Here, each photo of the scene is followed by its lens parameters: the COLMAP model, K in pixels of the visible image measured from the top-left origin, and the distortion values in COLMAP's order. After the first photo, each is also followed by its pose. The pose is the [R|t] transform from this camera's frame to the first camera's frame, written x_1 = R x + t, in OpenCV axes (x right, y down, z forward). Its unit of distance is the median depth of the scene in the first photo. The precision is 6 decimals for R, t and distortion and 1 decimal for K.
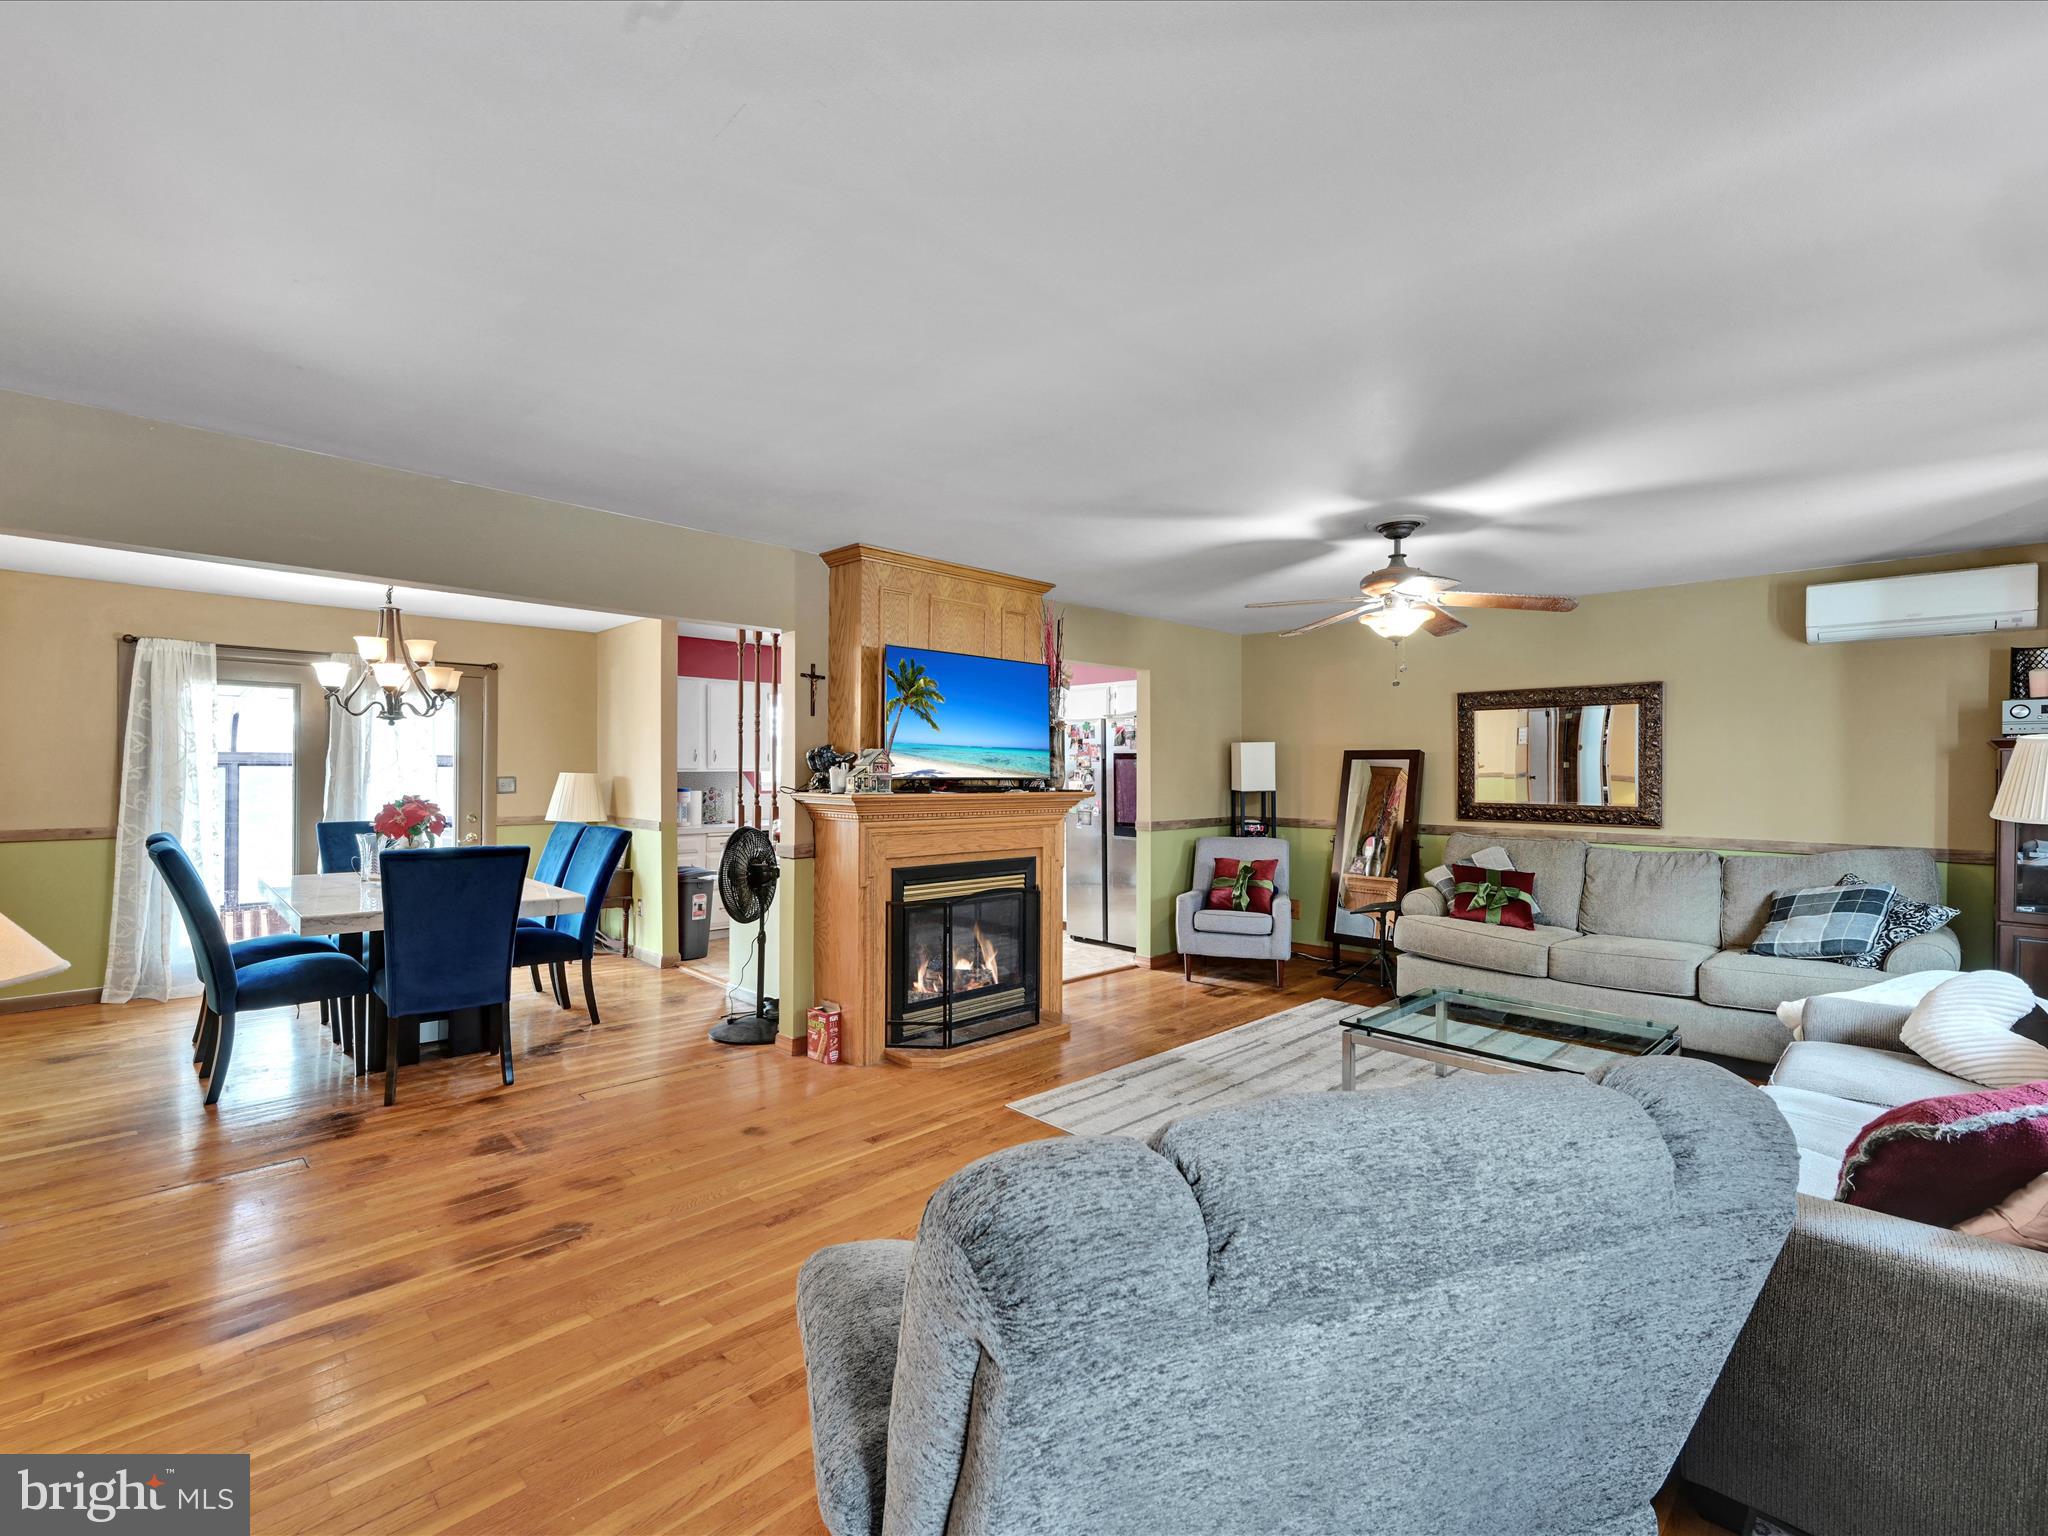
lens RADIAL K [[960.7, 0, 1031.9], [0, 960.7, 775.3], [0, 0, 1]] dist [-0.008210, 0.000665]
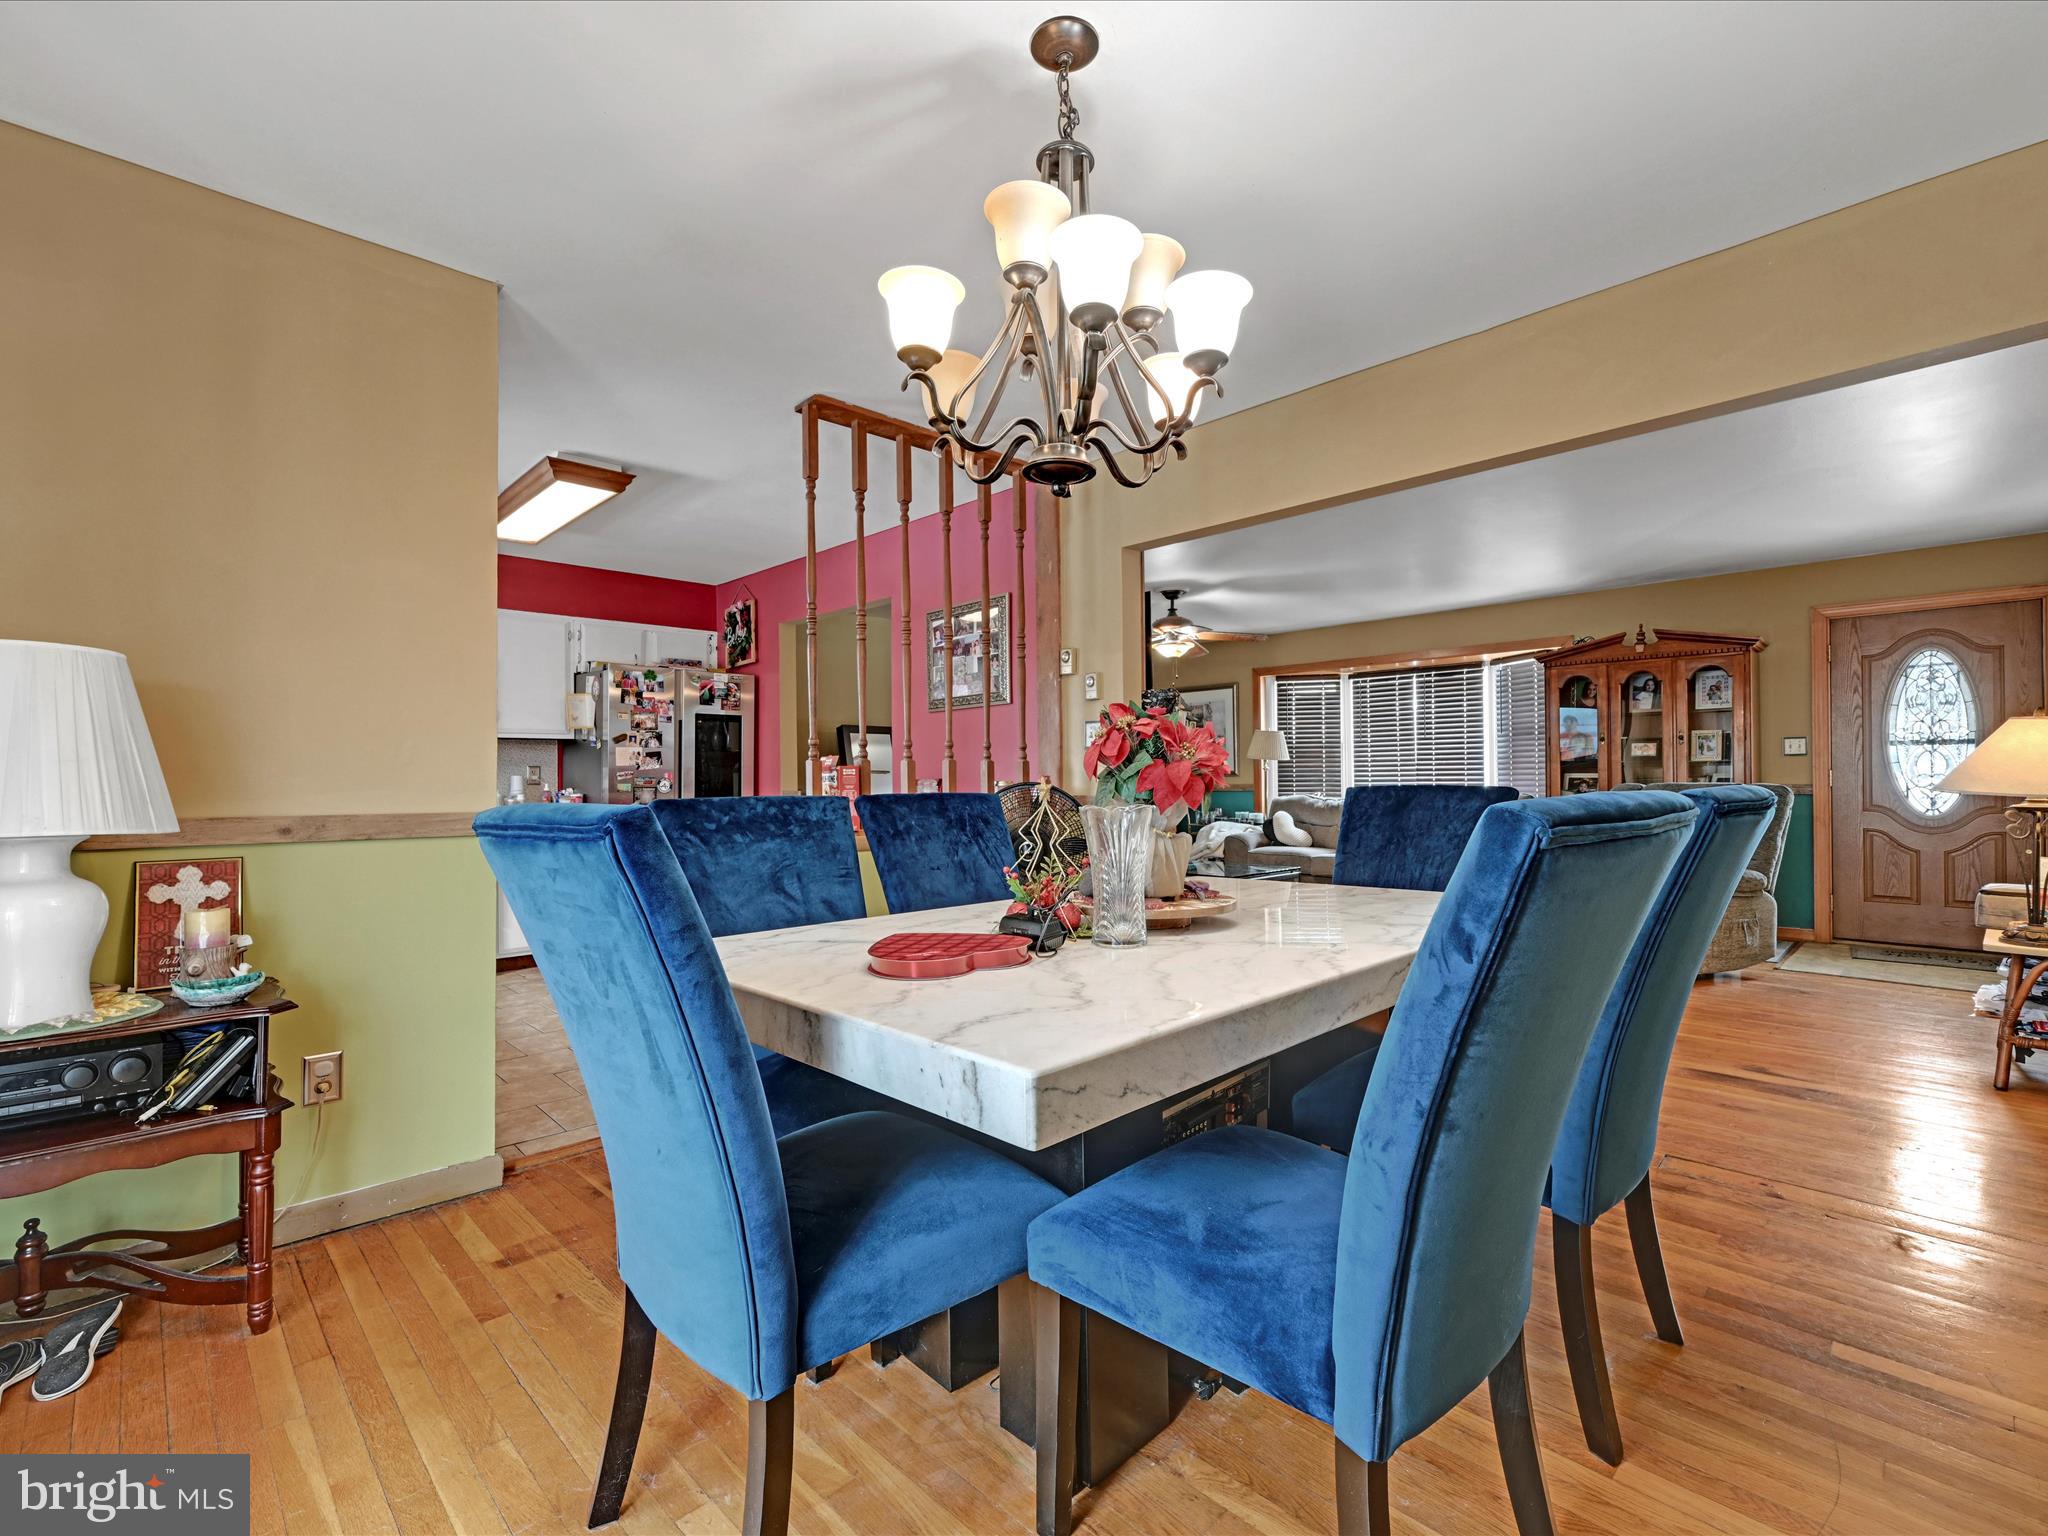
lens RADIAL K [[960.7, 0, 1010.2], [0, 960.7, 779.5], [0, 0, 1]] dist [-0.008210, 0.000665]
pose [[0.014946, -0.009029, 0.999848, -1.168546], [0.011277, 0.999897, 0.008860, 0.043407], [-0.999825, 0.011143, 0.015046, 1.121842]]
